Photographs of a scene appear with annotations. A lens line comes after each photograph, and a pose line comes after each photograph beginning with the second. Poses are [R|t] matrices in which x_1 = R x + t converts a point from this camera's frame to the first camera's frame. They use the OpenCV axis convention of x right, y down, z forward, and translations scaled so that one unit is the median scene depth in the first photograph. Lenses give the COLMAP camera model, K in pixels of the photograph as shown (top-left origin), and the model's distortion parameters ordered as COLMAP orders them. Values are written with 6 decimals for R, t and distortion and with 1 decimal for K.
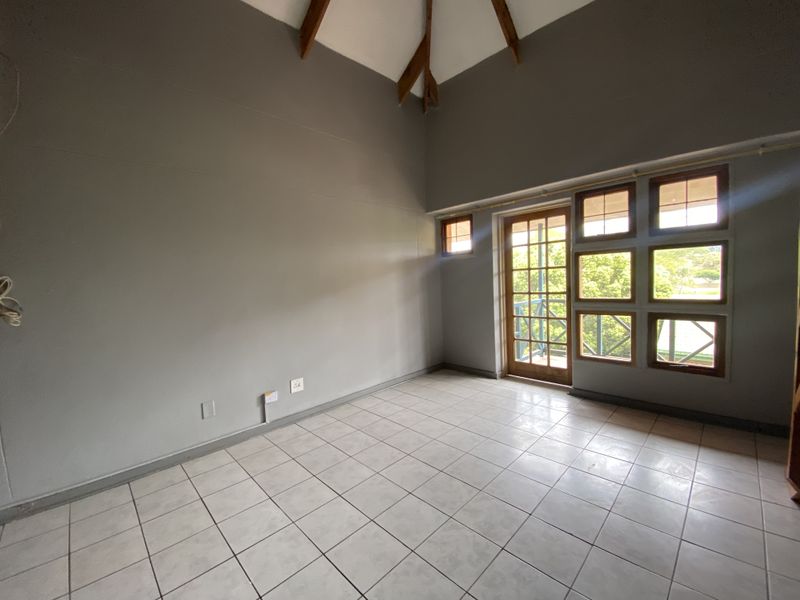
lens RADIAL K [[329.0, 0, 391.1], [0, 329.0, 299.5], [0, 0, 1]] dist [-0.001541, -0.000032]
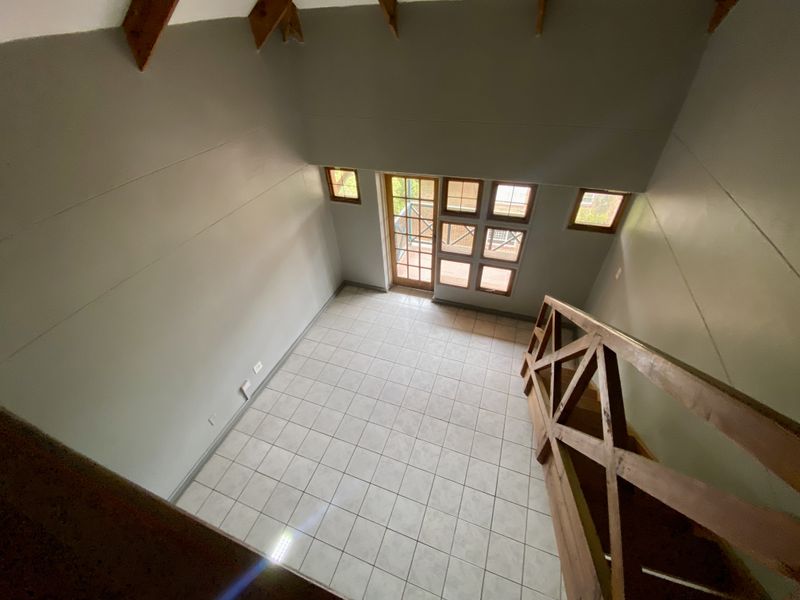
lens RADIAL K [[329.0, 0, 391.1], [0, 329.0, 299.5], [0, 0, 1]] dist [-0.001541, -0.000032]
pose [[0.928393, -0.261493, 0.264024, -0.043746], [0.040570, 0.777582, 0.627471, -0.694063], [-0.369380, -0.571828, 0.732511, -0.059901]]
